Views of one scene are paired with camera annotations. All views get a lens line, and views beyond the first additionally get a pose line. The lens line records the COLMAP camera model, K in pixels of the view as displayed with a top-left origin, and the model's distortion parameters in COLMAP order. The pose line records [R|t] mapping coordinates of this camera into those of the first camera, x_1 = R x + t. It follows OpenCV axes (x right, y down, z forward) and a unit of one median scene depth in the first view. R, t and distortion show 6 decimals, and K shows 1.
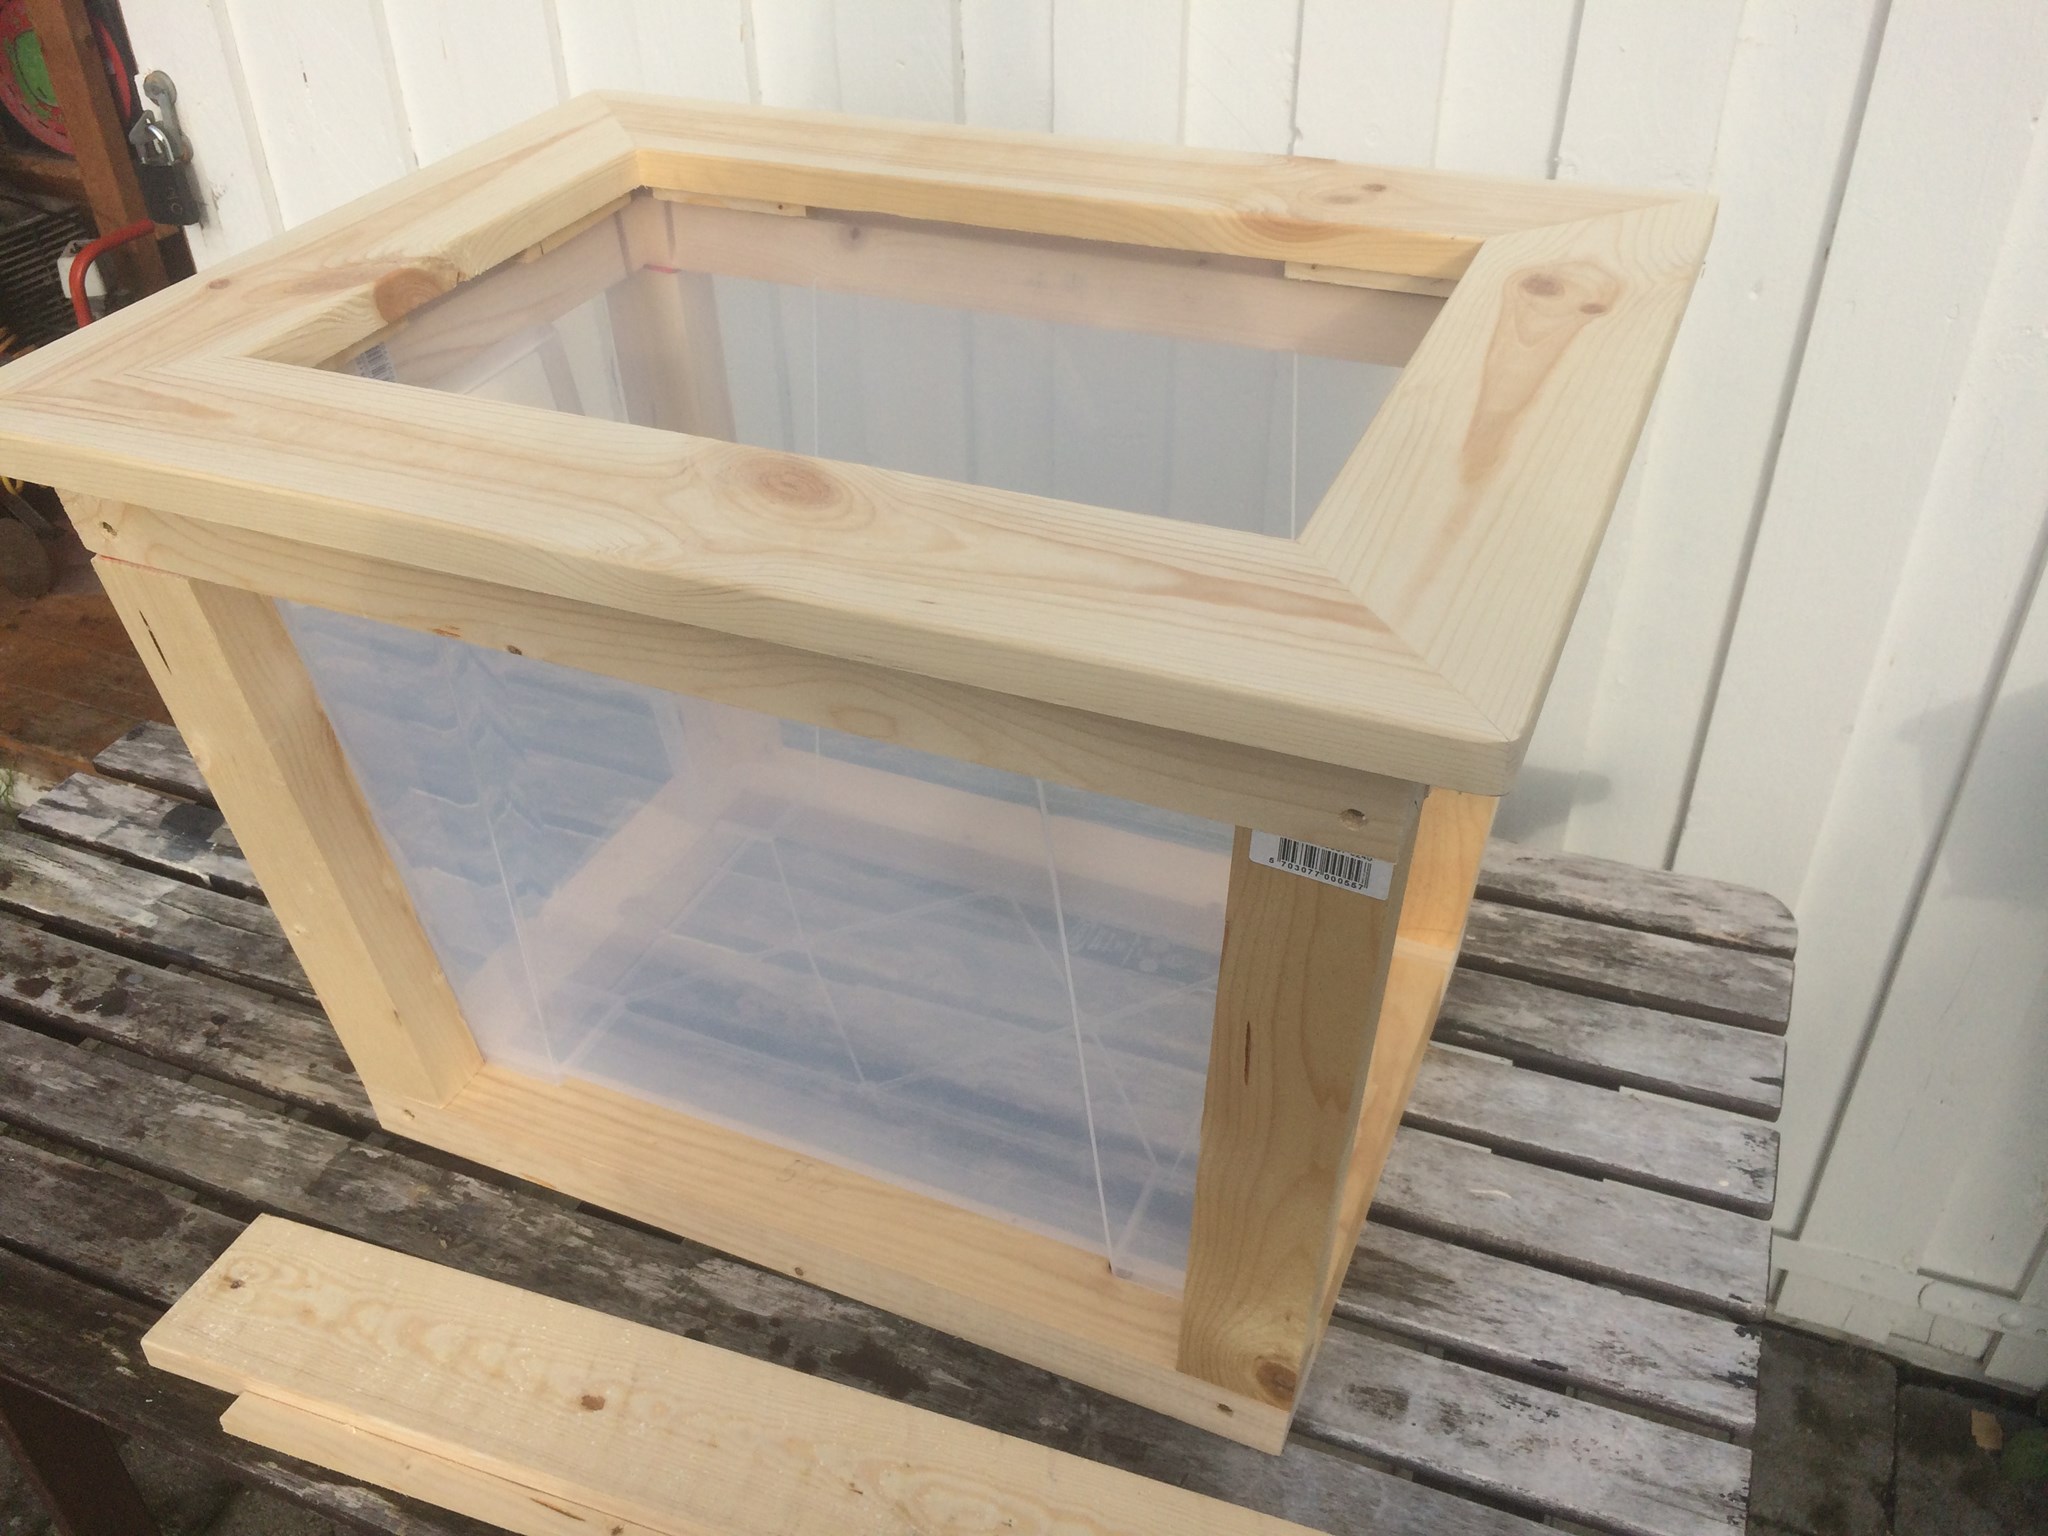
lens RADIAL K [[1774.1, 0, 1093.5], [0, 1774.1, 765.7], [0, 0, 1]] dist [0.140490, -0.156475]
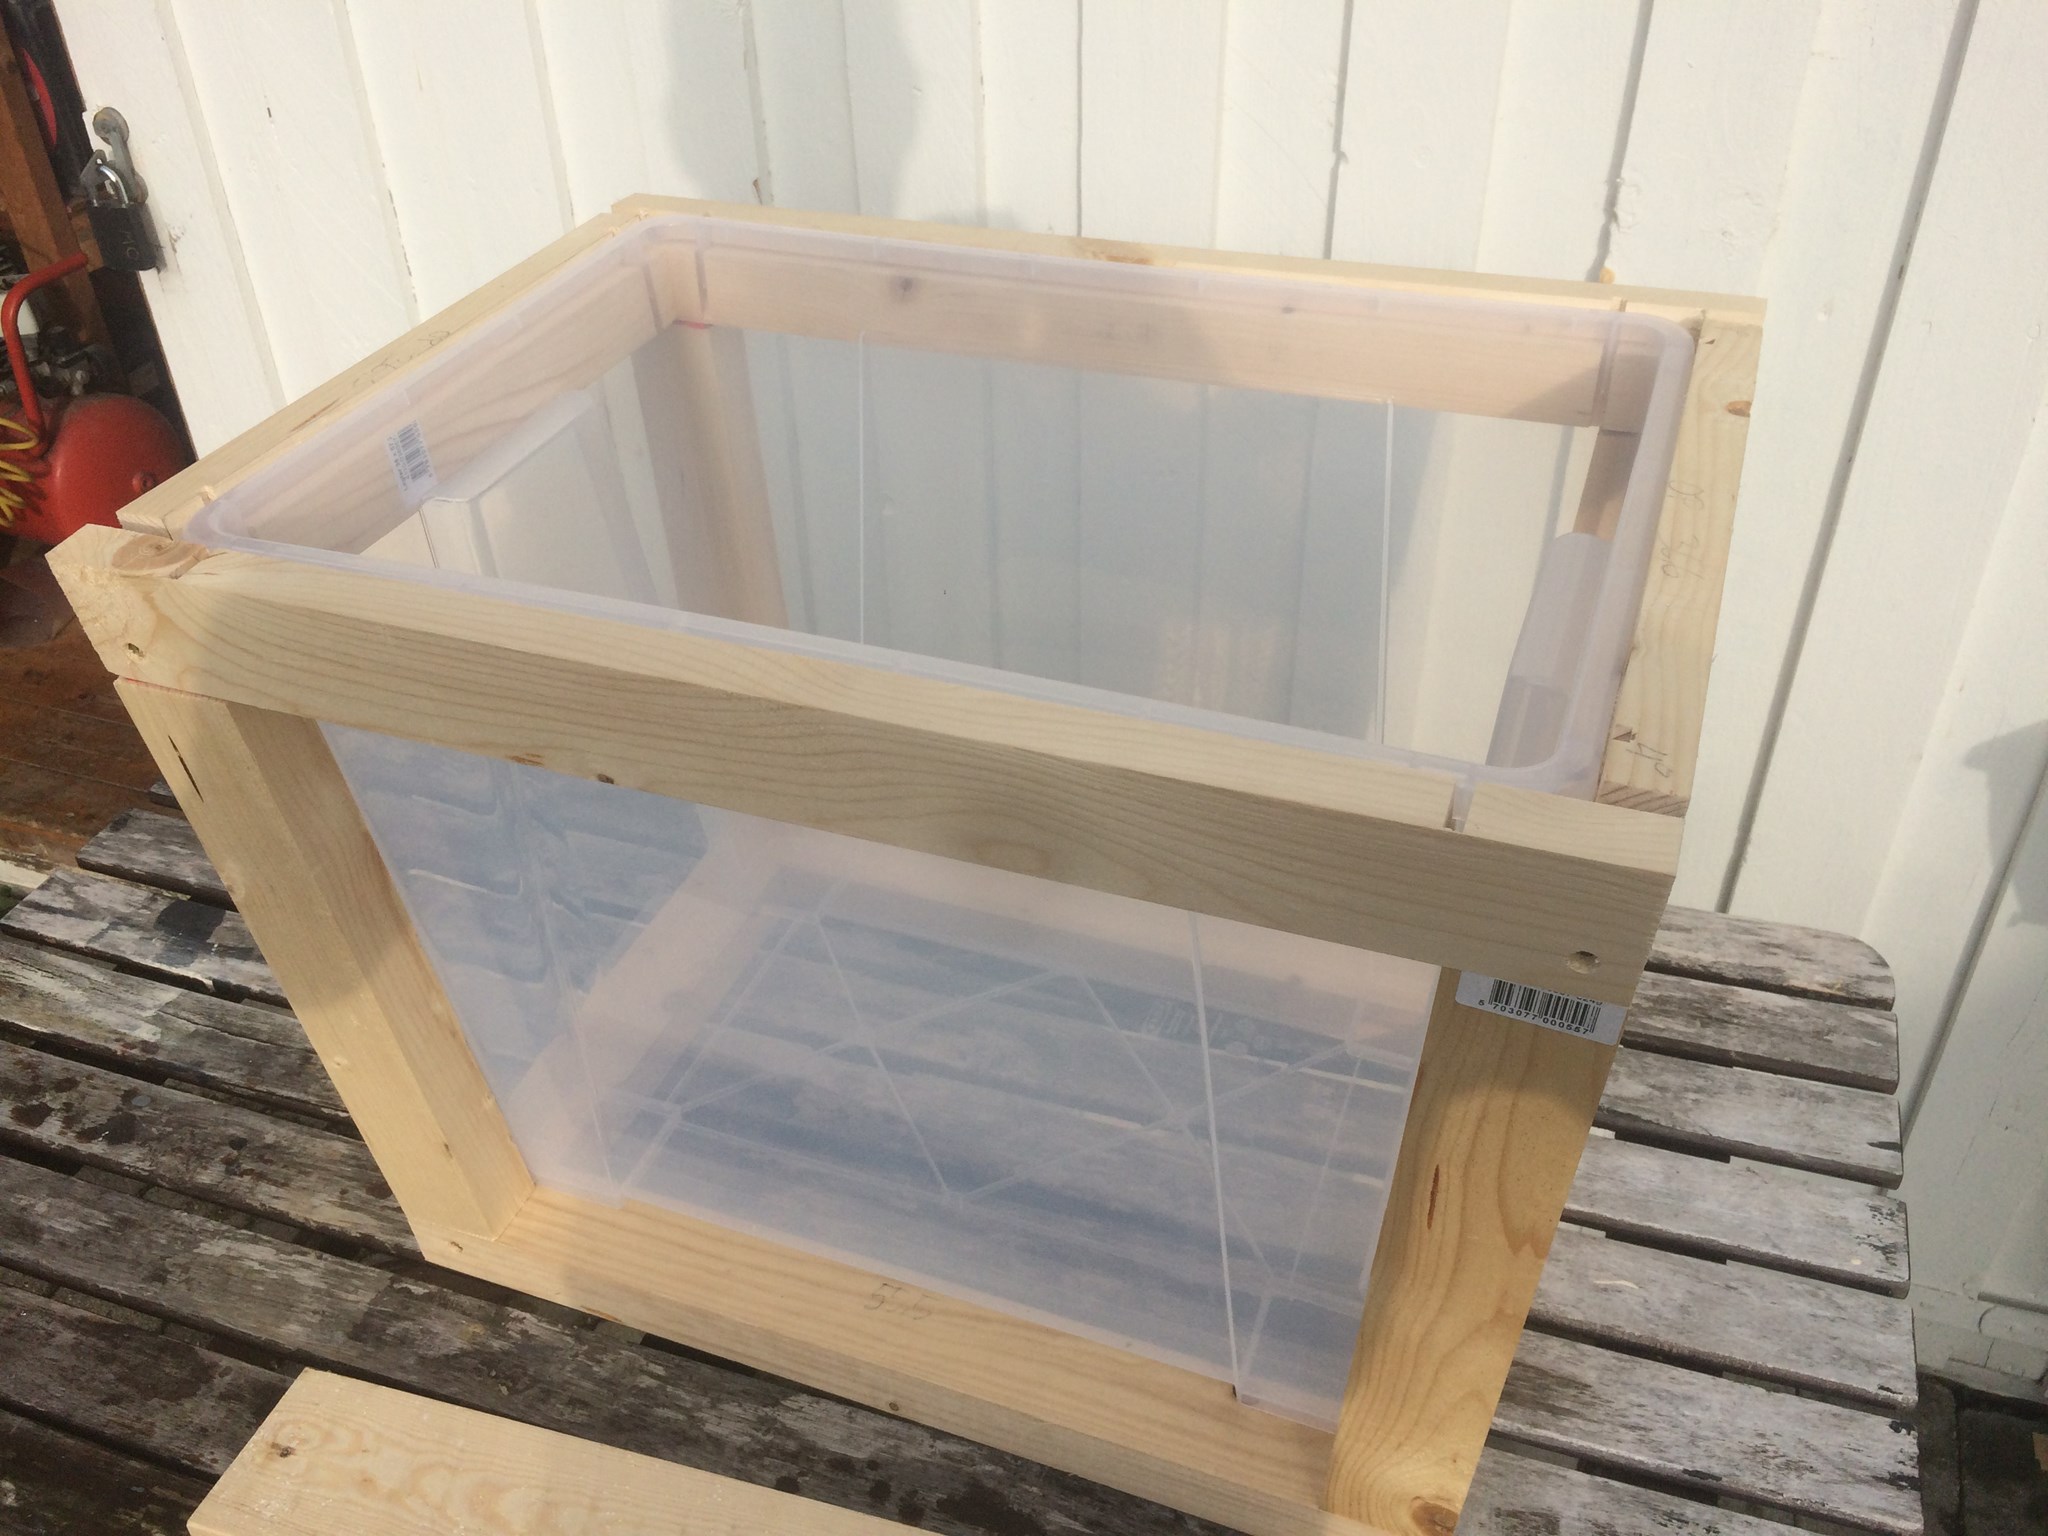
lens RADIAL K [[1768.9, 0, 1099.5], [0, 1768.9, 759.1], [0, 0, 1]] dist [0.113020, -0.124686]
pose [[0.998545, -0.032502, 0.043034, -0.082196], [0.032282, 0.999462, 0.005804, -0.052449], [-0.043200, -0.004407, 0.999057, 0.066789]]
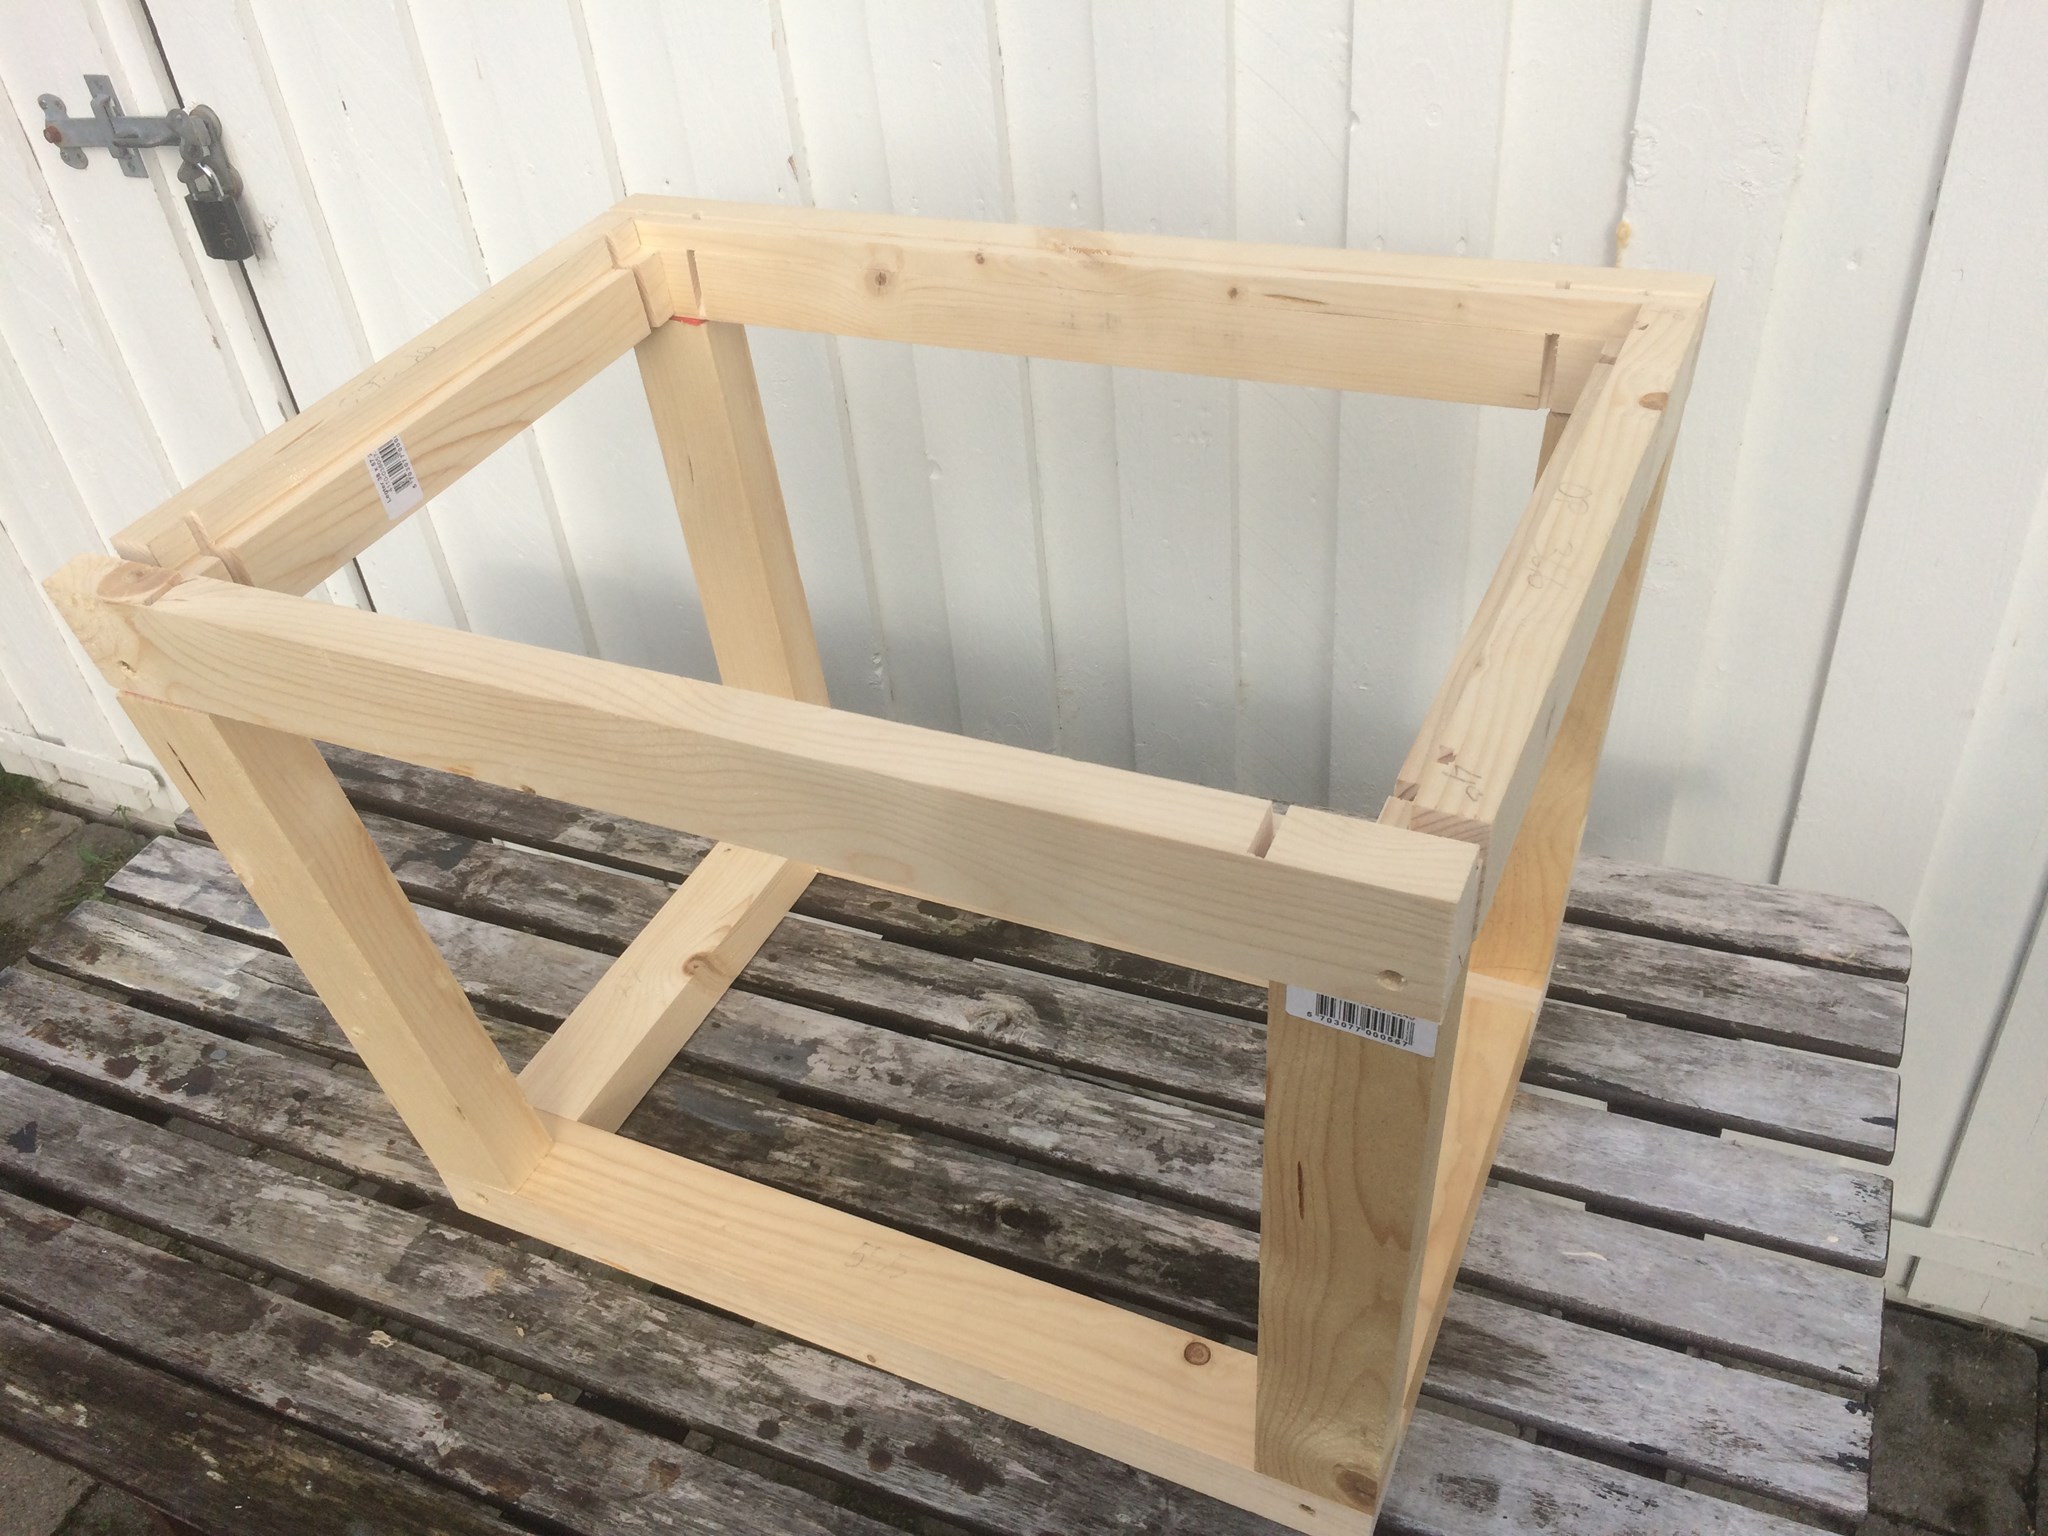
lens RADIAL K [[1775.6, 0, 1103.5], [0, 1775.6, 755.7], [0, 0, 1]] dist [0.126590, -0.140947]
pose [[0.997242, -0.040233, -0.062361, 0.035770], [0.043288, 0.997888, 0.048440, -0.085221], [0.060280, -0.051006, 0.996877, 0.039589]]
